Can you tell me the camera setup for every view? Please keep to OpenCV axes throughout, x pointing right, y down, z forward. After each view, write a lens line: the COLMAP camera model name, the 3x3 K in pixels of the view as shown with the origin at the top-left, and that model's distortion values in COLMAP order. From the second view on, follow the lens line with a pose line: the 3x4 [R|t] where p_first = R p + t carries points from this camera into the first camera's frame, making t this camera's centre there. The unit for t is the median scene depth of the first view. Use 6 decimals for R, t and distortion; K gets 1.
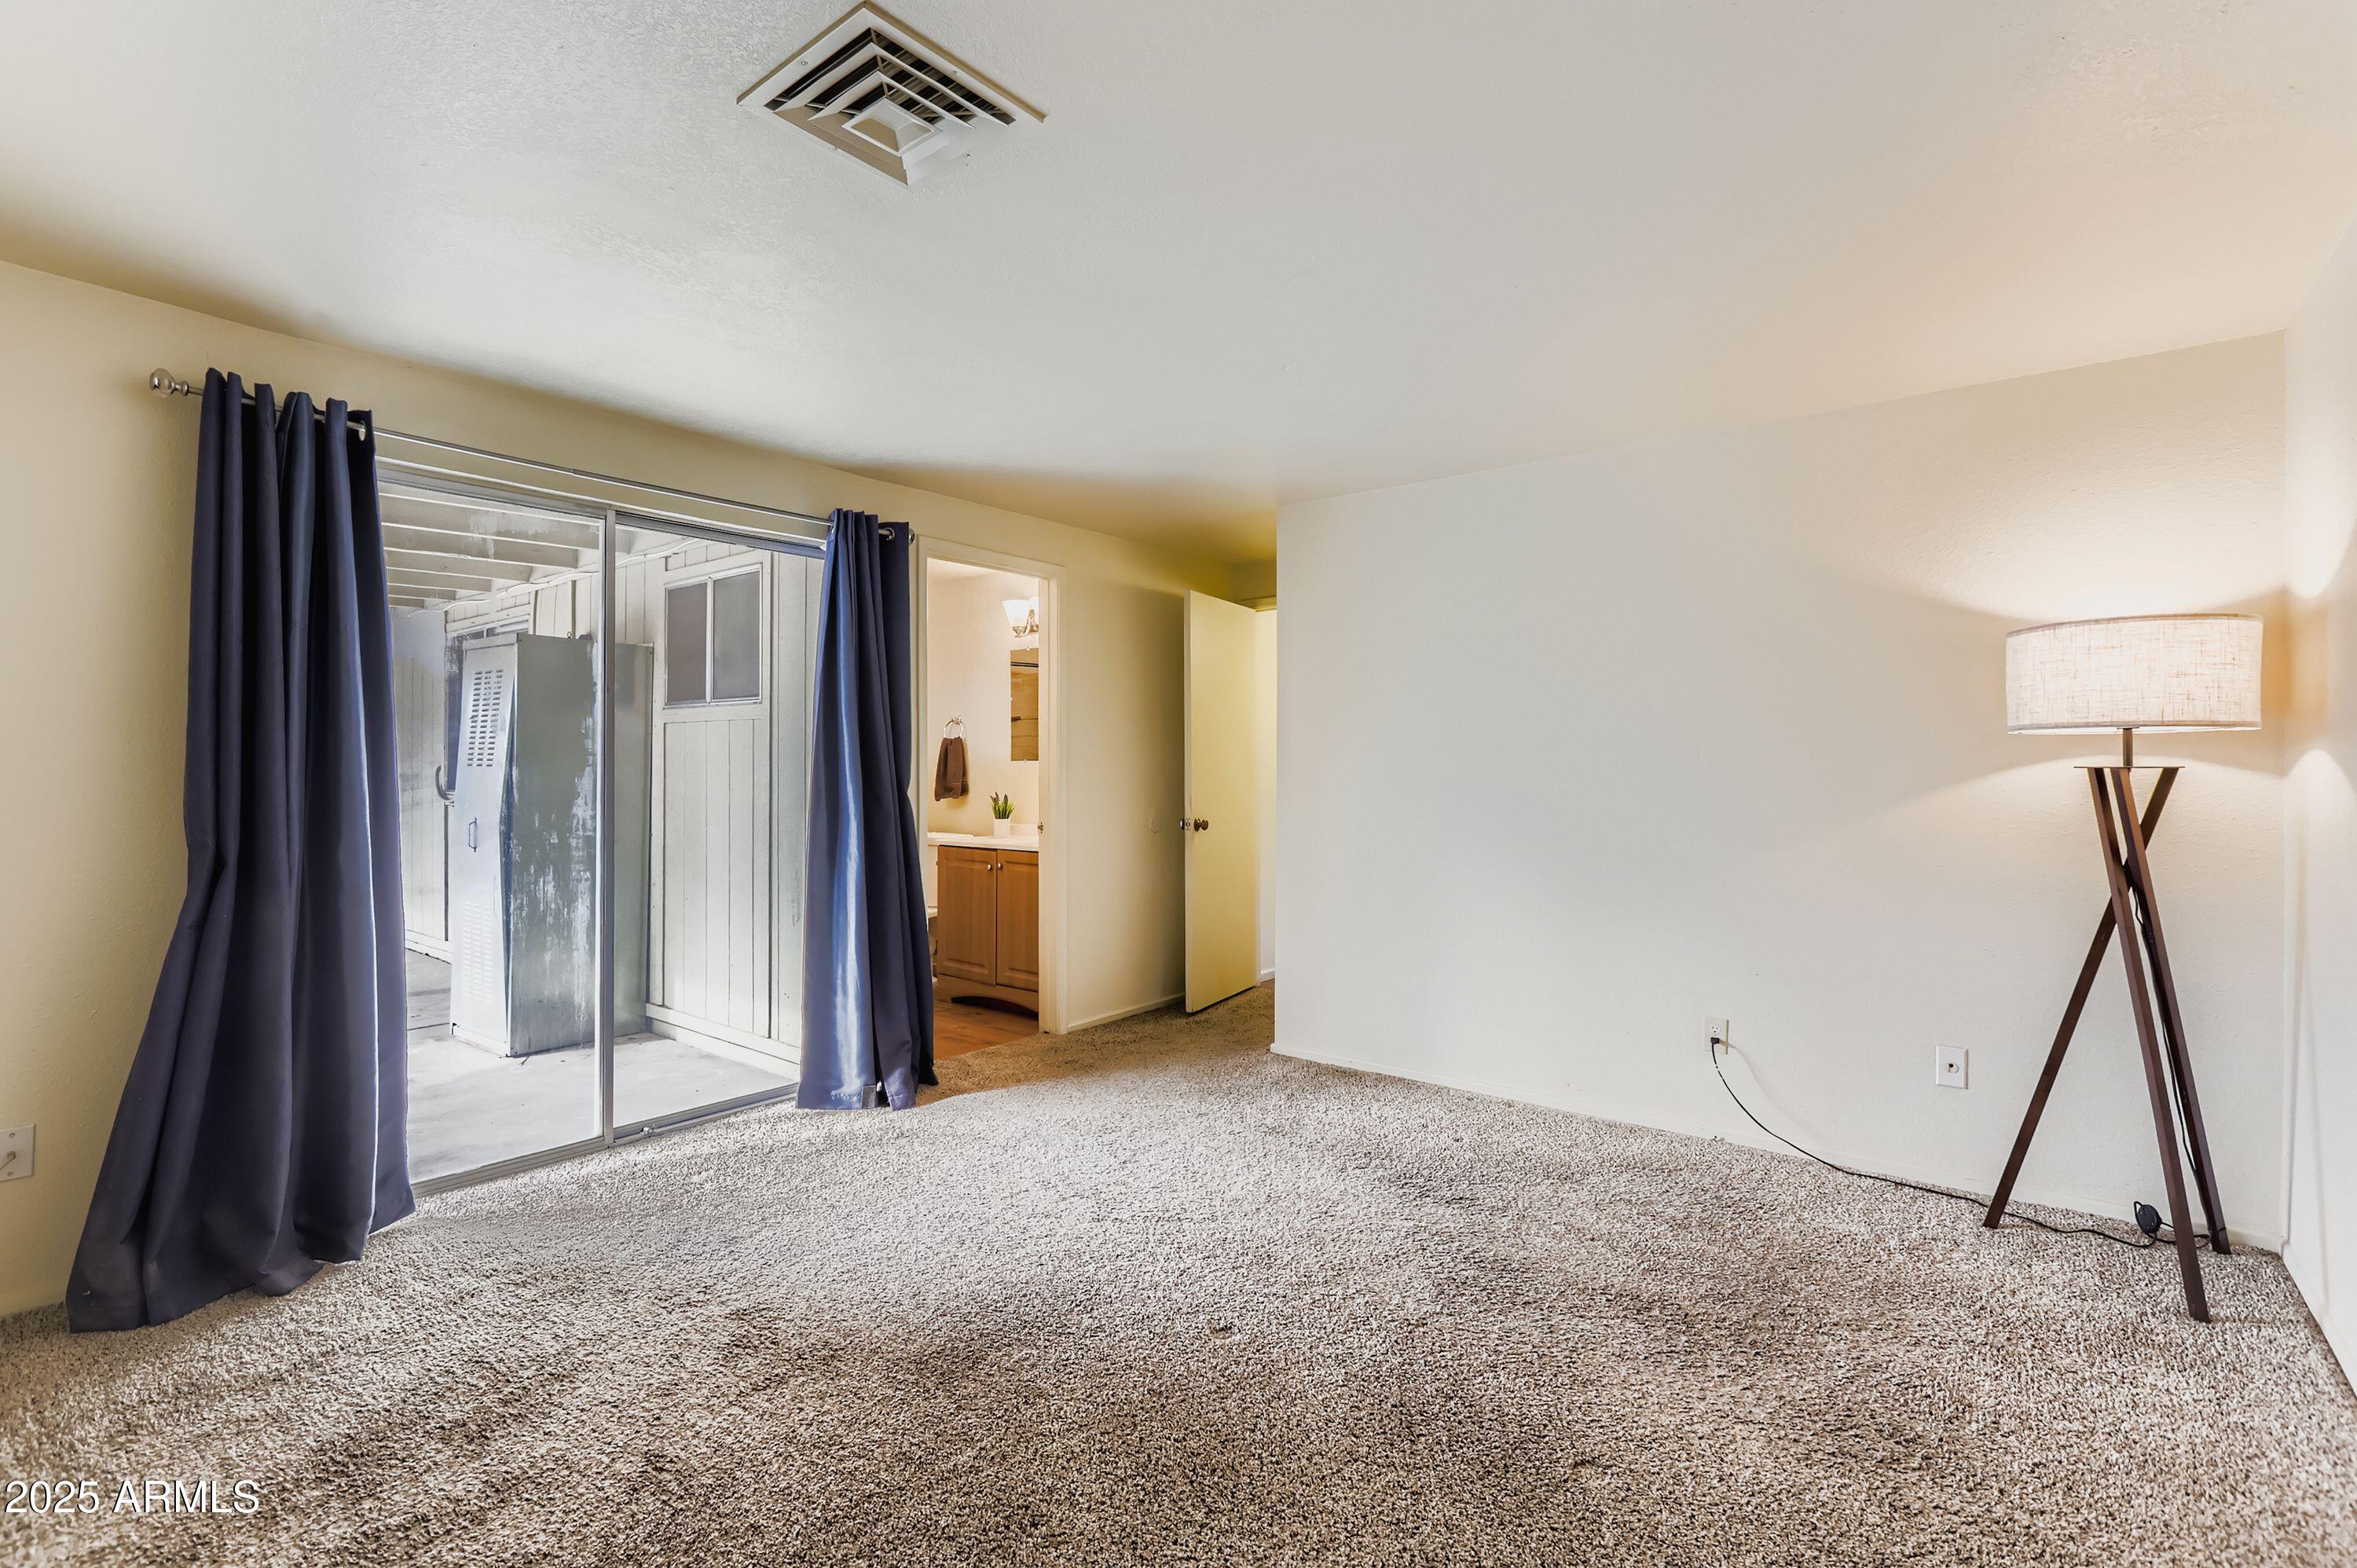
lens RADIAL K [[1090.7, 0, 1176.0], [0, 1090.7, 779.1], [0, 0, 1]] dist [0.000041, 0.000000]
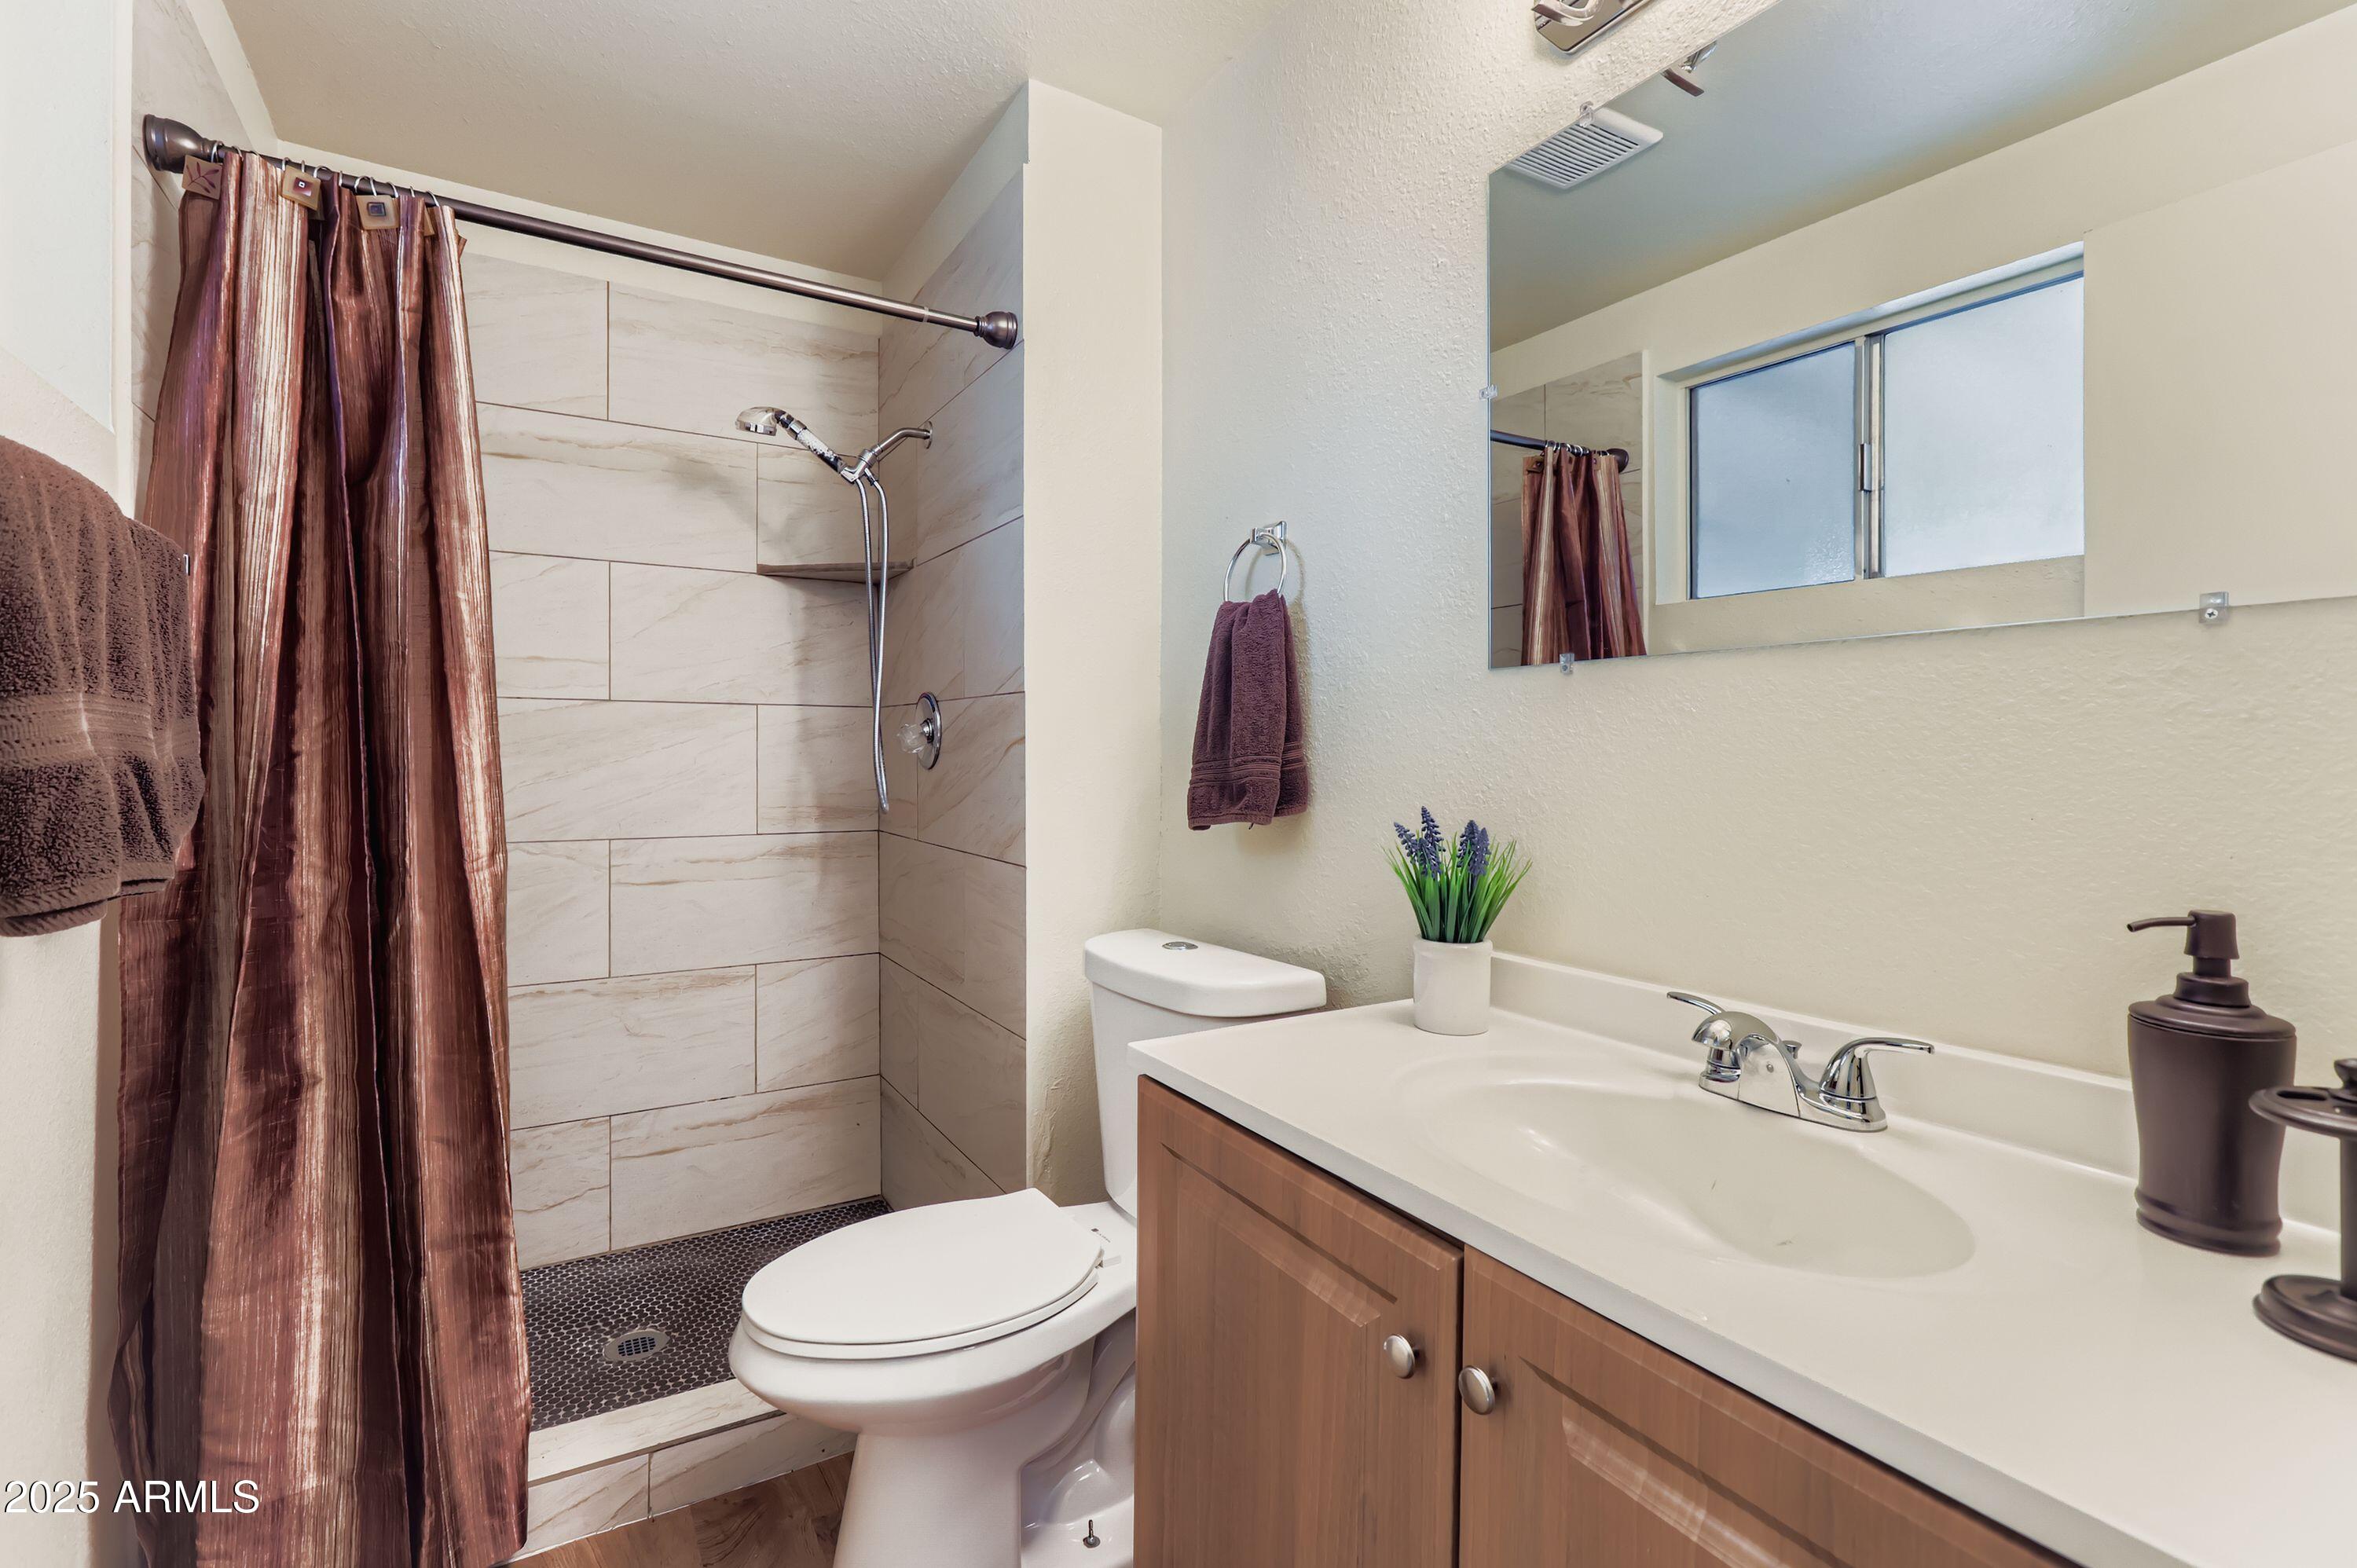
lens RADIAL K [[1090.7, 0, 1182.5], [0, 1090.7, 775.2], [0, 0, 1]] dist [0.000041, 0.000000]
pose [[0.942103, 0.005540, -0.335277, -0.134742], [-0.004272, 0.999981, 0.004520, 0.004774], [0.335296, -0.002826, 0.942109, 0.764306]]
